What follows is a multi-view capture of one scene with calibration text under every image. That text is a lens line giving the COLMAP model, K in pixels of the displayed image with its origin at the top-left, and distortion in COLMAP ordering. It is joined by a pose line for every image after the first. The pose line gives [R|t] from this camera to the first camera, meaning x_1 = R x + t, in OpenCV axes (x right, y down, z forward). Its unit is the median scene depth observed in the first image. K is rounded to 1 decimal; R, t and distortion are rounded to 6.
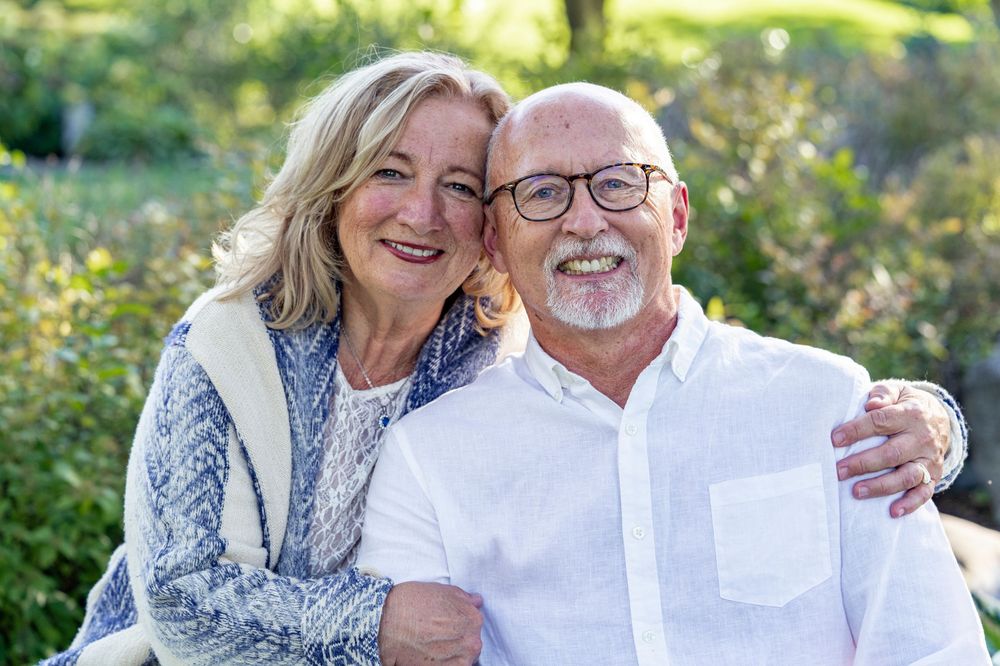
lens RADIAL K [[2924.5, 0, 499.5], [0, 2924.5, 332.6], [0, 0, 1]] dist [0.009636, 0.000000]
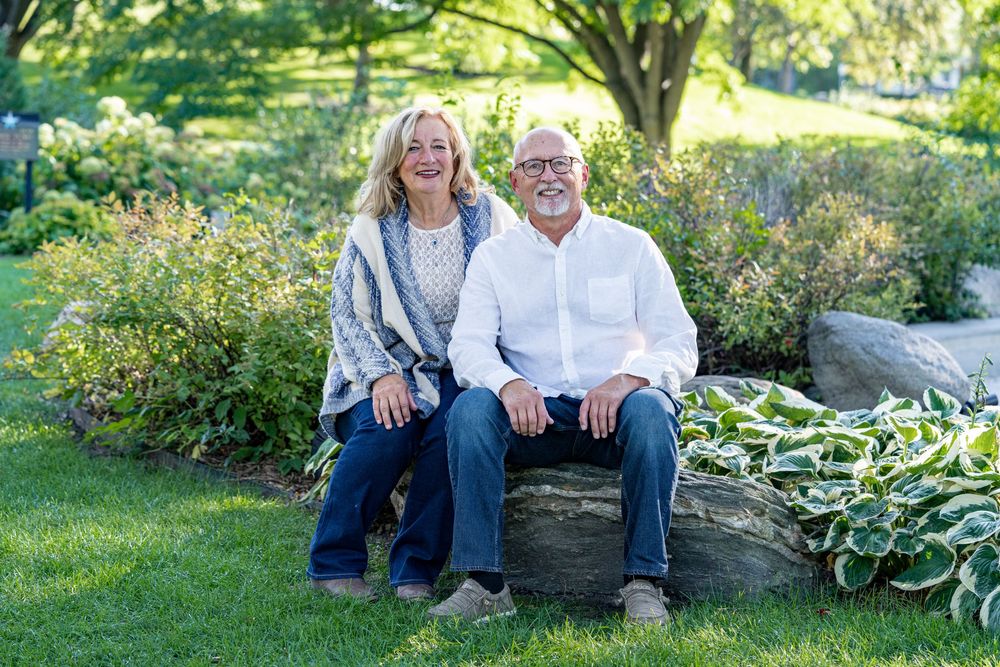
lens RADIAL K [[2924.5, 0, 496.6], [0, 2924.5, 335.1], [0, 0, 1]] dist [0.009636, 0.000000]
pose [[0.996125, 0.029088, 0.082999, -0.244230], [-0.030348, 0.999442, 0.013951, 0.074014], [-0.082547, -0.016415, 0.996452, -1.744306]]
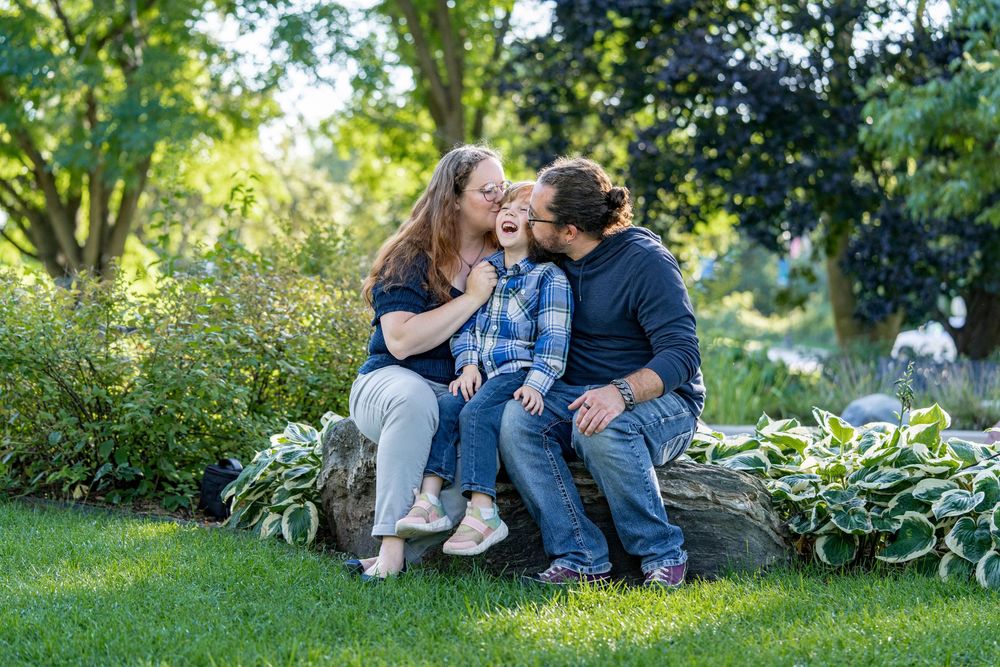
lens RADIAL K [[2924.5, 0, 498.1], [0, 2924.5, 329.6], [0, 0, 1]] dist [0.009636, 0.000000]
pose [[0.939352, 0.042259, 0.340340, -1.021708], [-0.017429, 0.996979, -0.075686, 0.328821], [-0.342510, 0.065164, 0.937252, -1.741332]]
